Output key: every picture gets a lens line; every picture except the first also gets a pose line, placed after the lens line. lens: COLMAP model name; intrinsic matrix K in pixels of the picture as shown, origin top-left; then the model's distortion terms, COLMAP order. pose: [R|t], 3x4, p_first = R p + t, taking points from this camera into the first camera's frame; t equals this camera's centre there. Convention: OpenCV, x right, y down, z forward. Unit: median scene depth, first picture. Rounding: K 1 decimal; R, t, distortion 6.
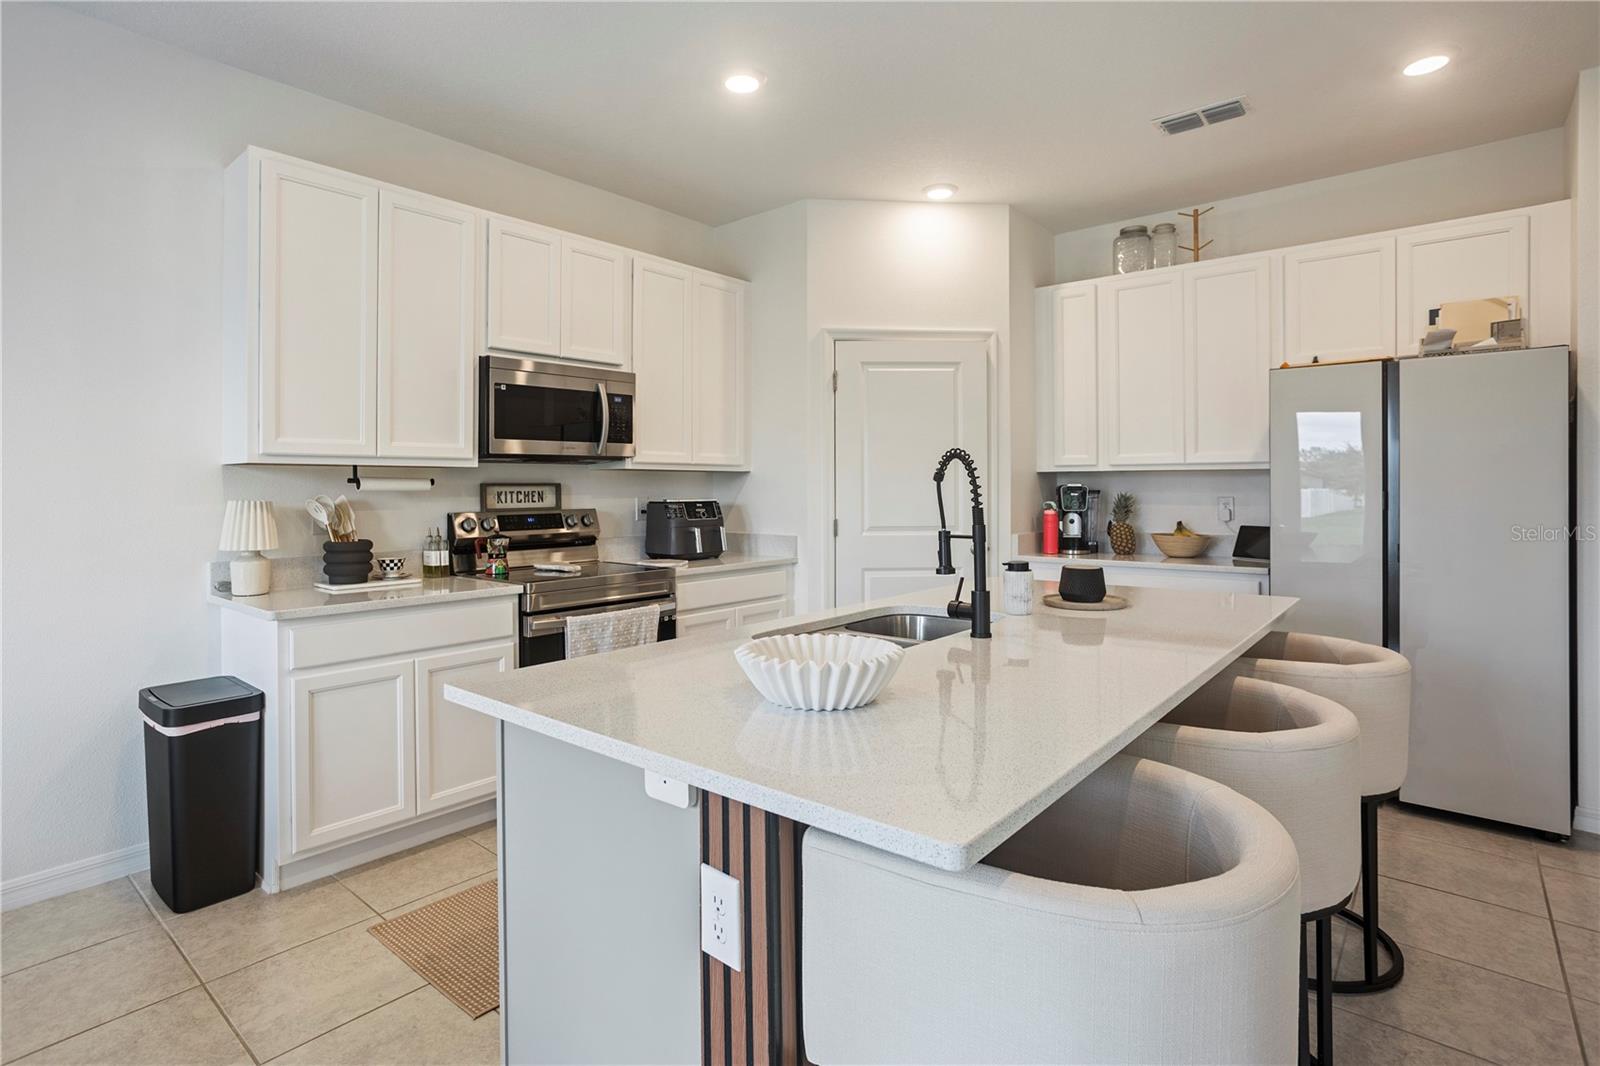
lens RADIAL K [[810.7, 0, 763.3], [0, 810.7, 480.2], [0, 0, 1]] dist [-0.037877, 0.012462]
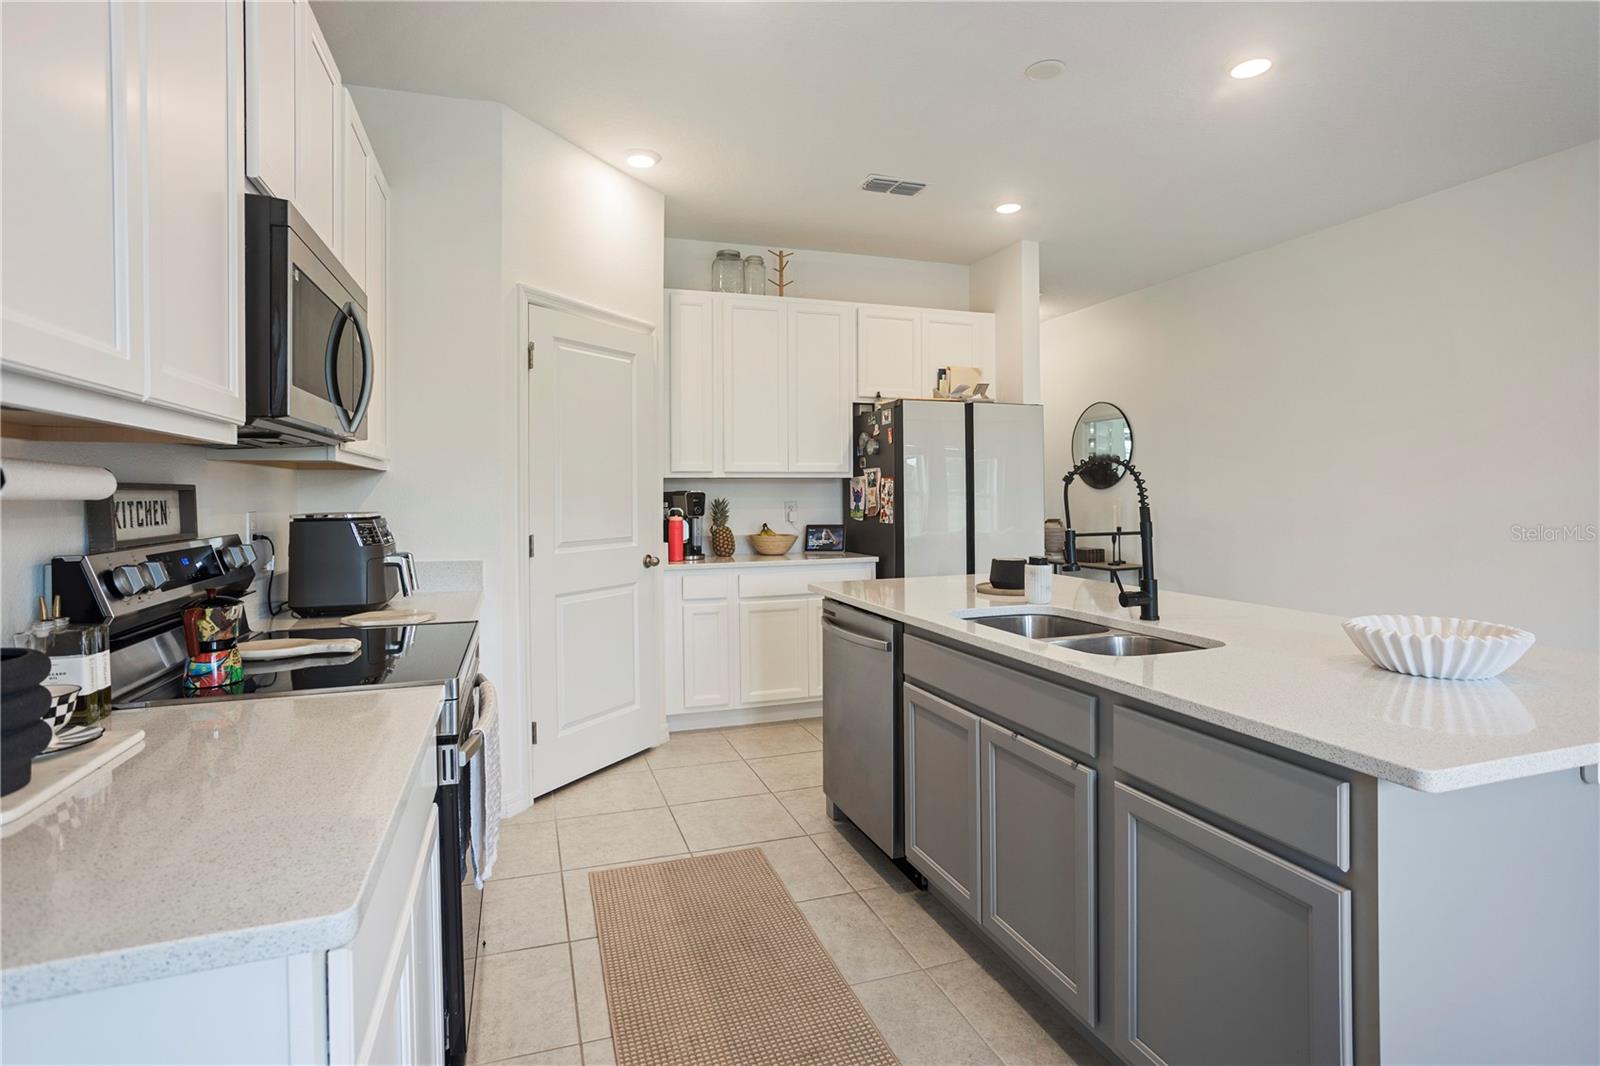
lens RADIAL K [[810.7, 0, 811.0], [0, 810.7, 495.9], [0, 0, 1]] dist [-0.037877, 0.012462]
pose [[0.497572, -0.003763, 0.867415, -0.503691], [-0.003533, 0.999974, 0.006365, 0.006070], [-0.867416, -0.006231, 0.497545, 0.436231]]
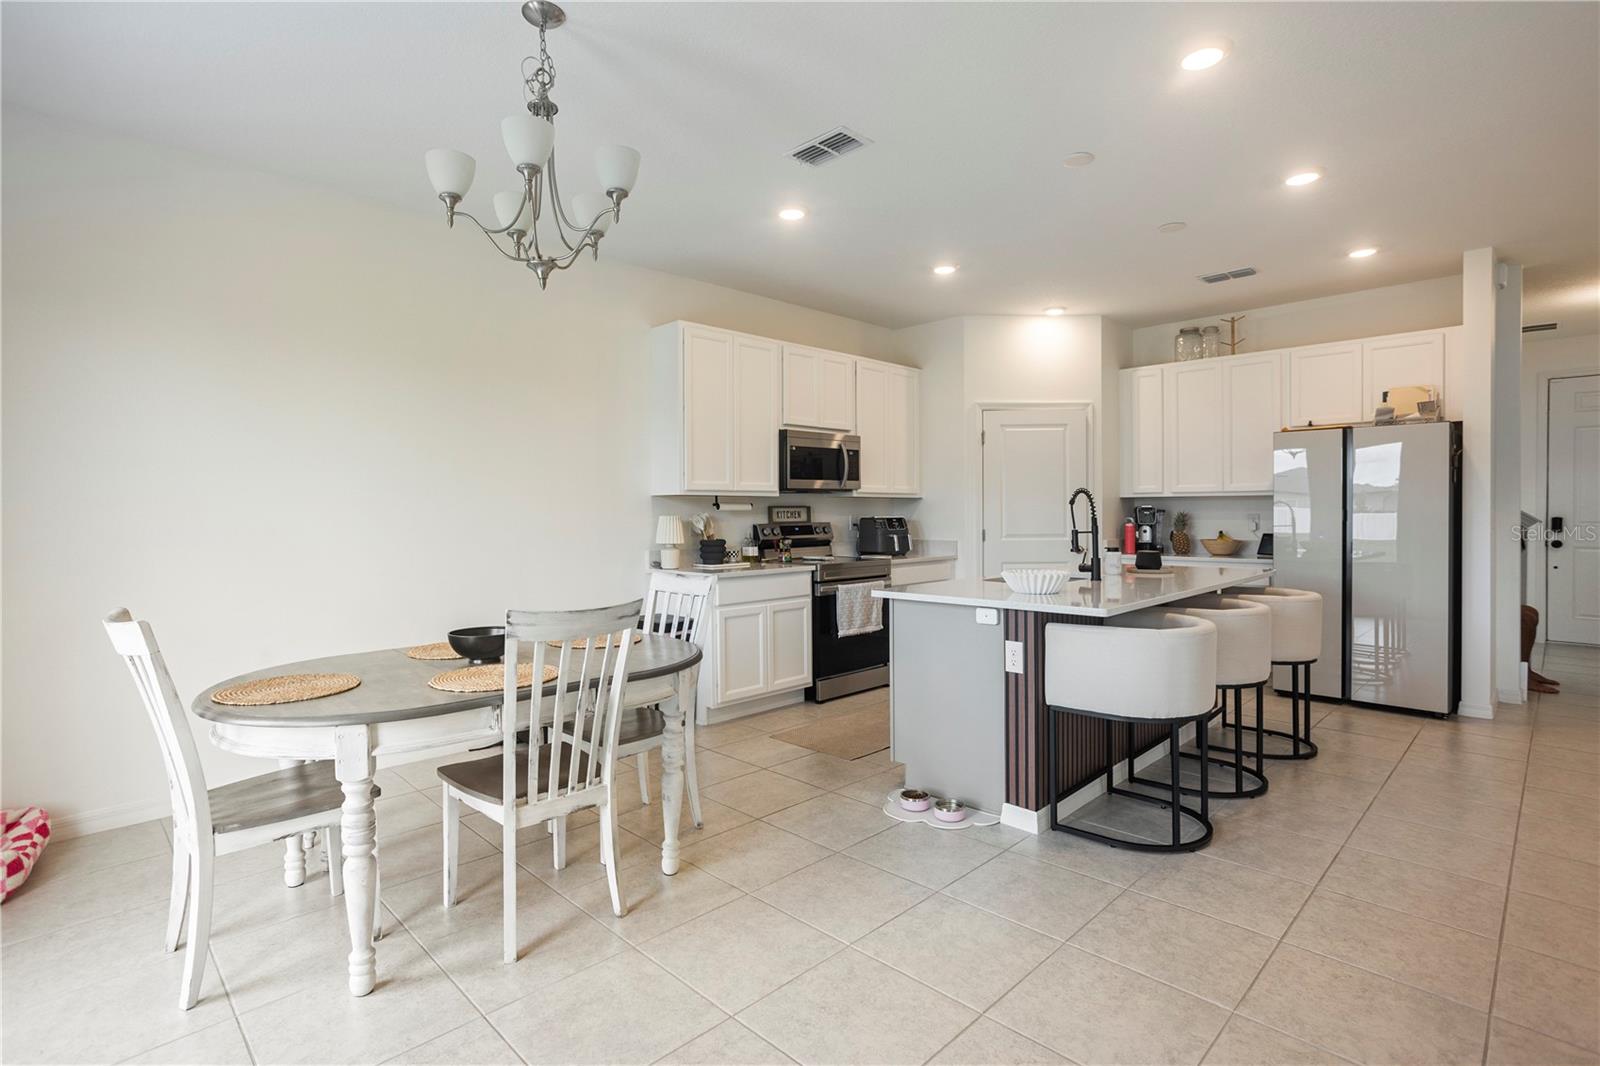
lens RADIAL K [[780.0, 0, 787.1], [0, 780.0, 509.1], [0, 0, 1]] dist [-0.024847, 0.000411]
pose [[0.997362, -0.002414, -0.072544, -0.191978], [0.002985, 0.999965, 0.007774, -0.002202], [0.072522, -0.007970, 0.997335, -0.531092]]
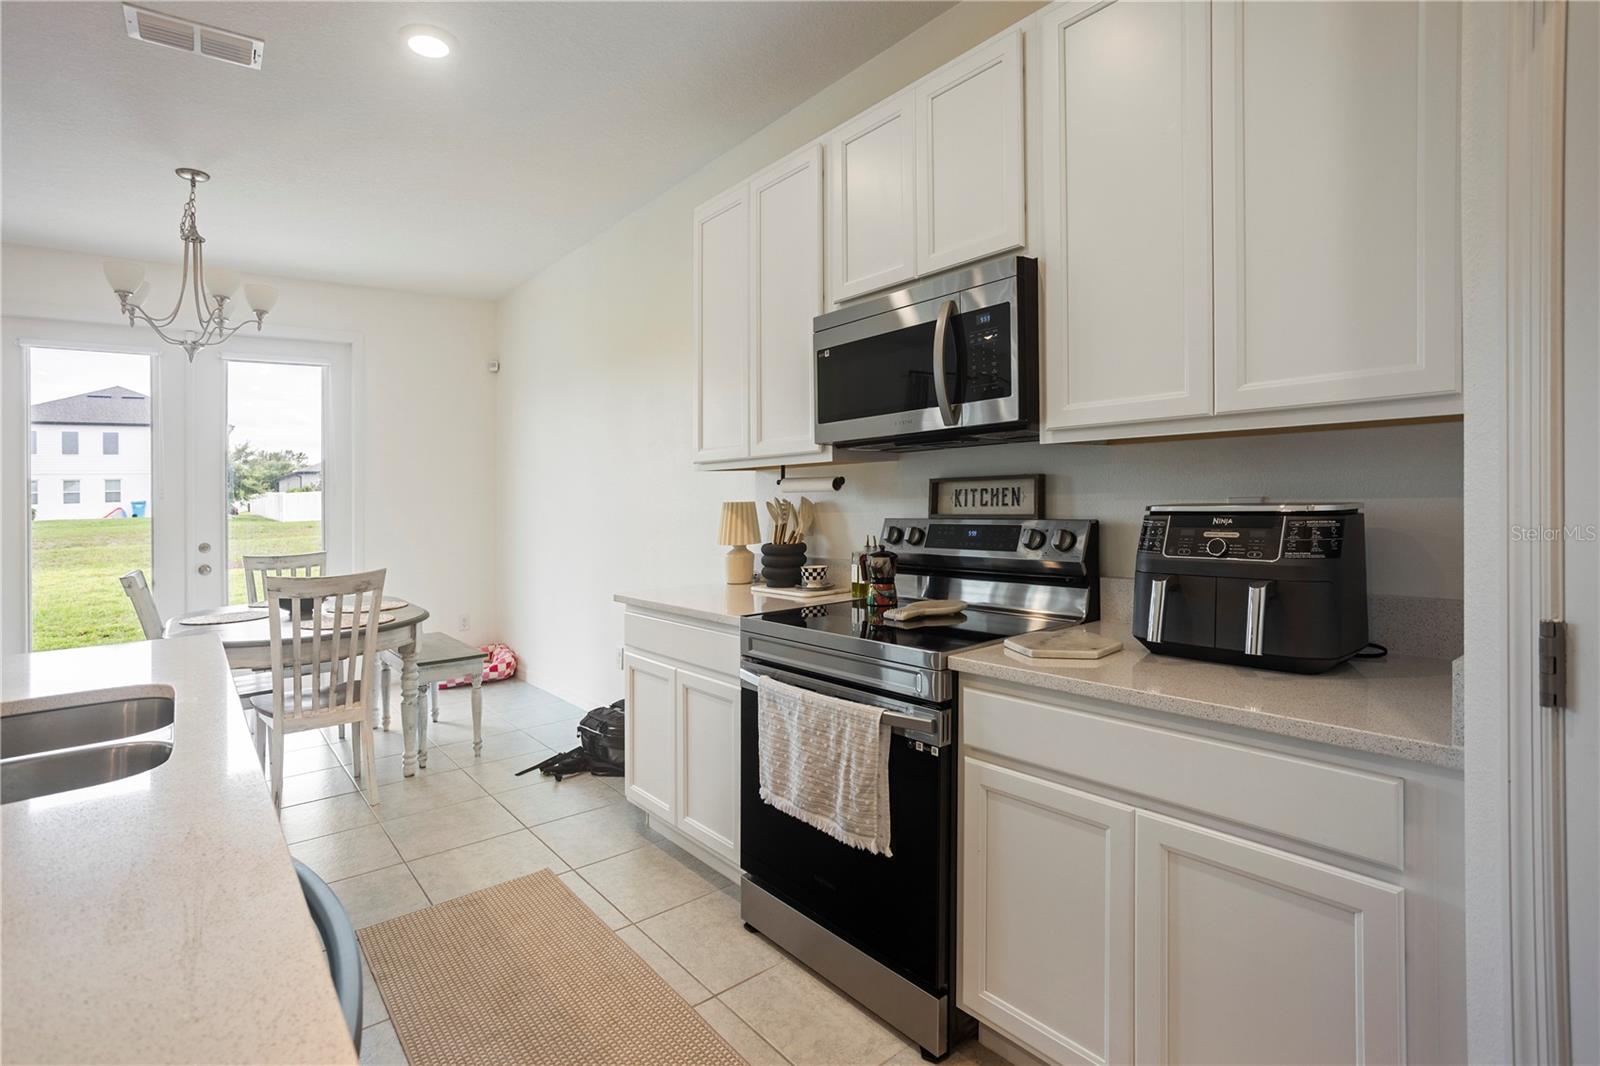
lens RADIAL K [[810.7, 0, 792.4], [0, 810.7, 481.8], [0, 0, 1]] dist [-0.037877, 0.012462]
pose [[-0.197277, -0.001355, -0.980347, 0.366088], [0.042686, 0.999039, -0.009971, 0.008025], [0.979418, -0.043814, -0.197030, 0.973027]]
